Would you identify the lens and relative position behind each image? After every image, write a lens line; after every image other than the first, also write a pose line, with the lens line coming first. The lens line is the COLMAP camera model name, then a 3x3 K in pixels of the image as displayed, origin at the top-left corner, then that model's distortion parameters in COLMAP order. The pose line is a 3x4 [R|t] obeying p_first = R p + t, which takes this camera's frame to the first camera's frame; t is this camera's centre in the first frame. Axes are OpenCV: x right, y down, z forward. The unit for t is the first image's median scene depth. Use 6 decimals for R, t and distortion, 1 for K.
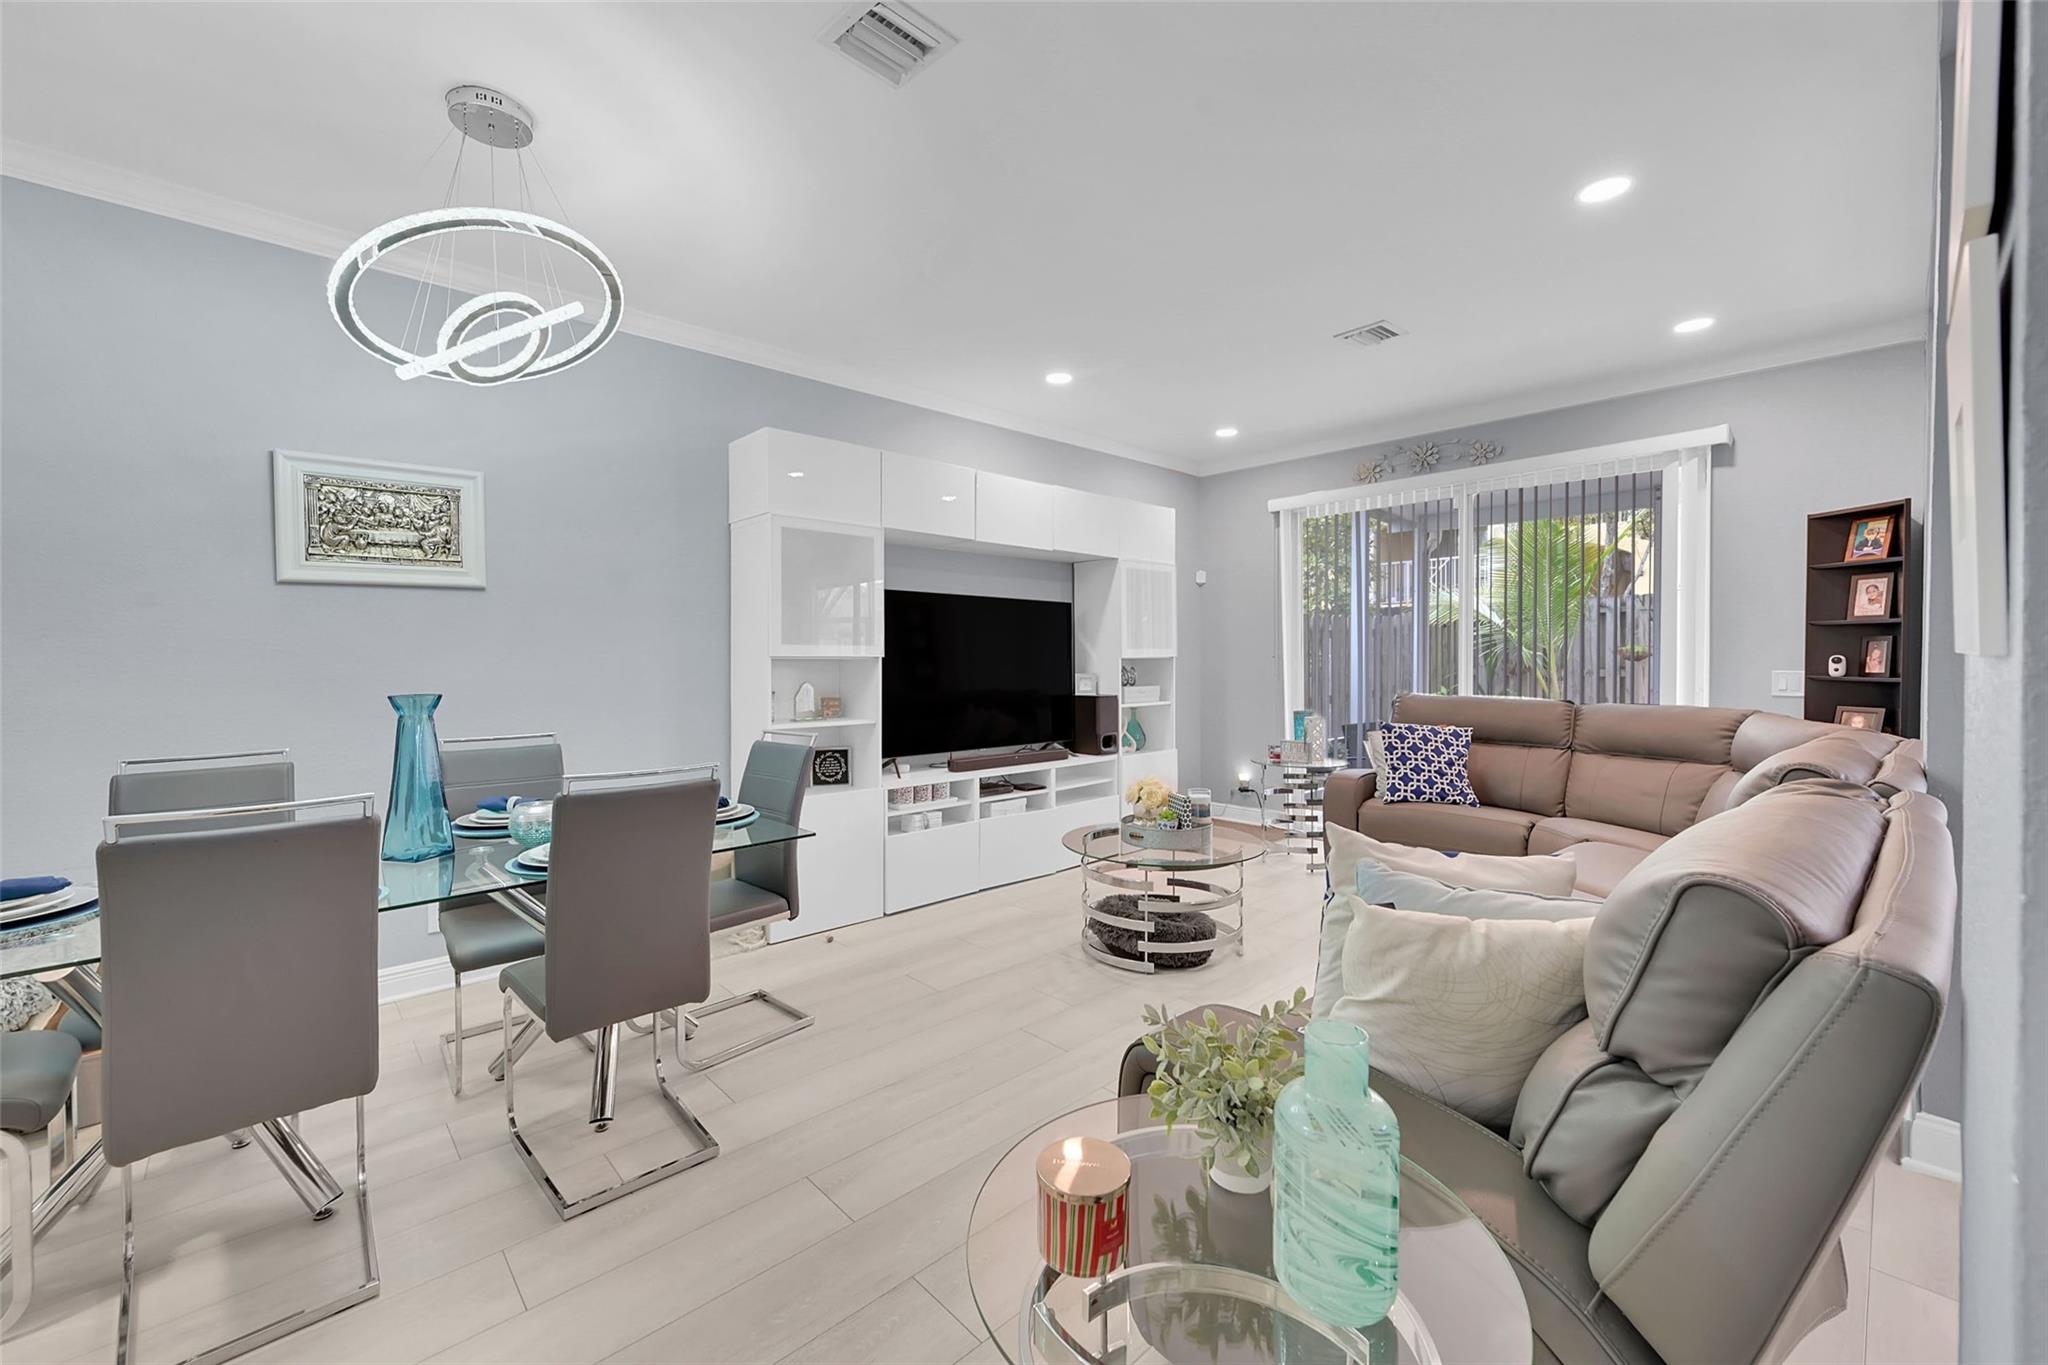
lens RADIAL K [[823.7, 0, 1027.5], [0, 823.7, 681.9], [0, 0, 1]] dist [-0.000865, -0.000440]
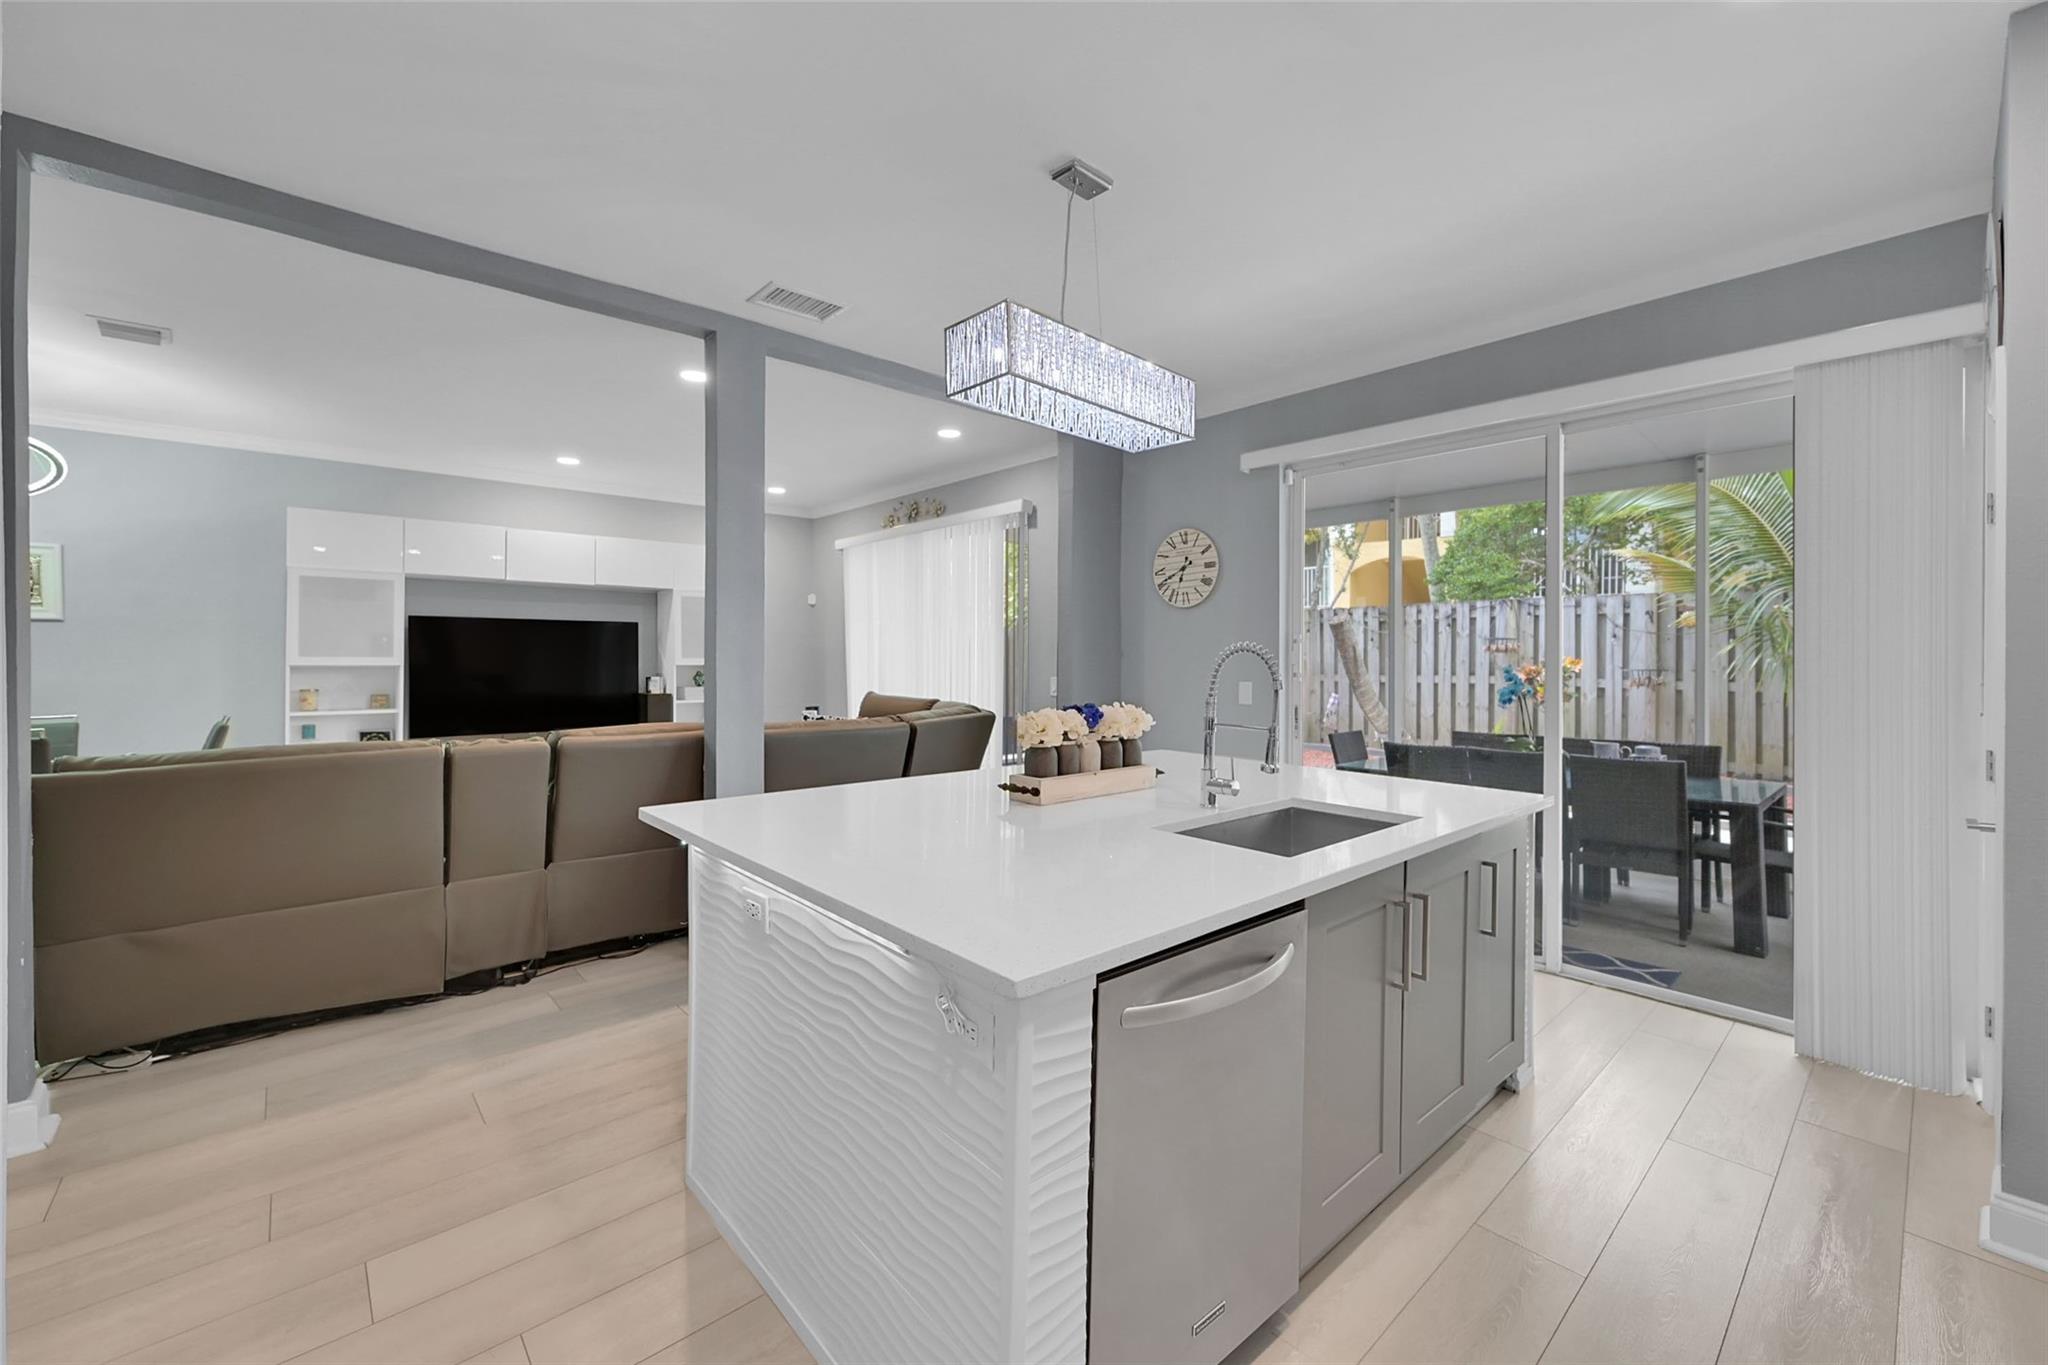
lens RADIAL K [[823.7, 0, 1030.8], [0, 823.7, 672.1], [0, 0, 1]] dist [-0.000865, -0.000440]
pose [[0.999765, 0.005358, -0.021028, 0.938559], [-0.005615, 0.999910, -0.012146, -0.008136], [0.020961, 0.012261, 0.999705, -0.380977]]
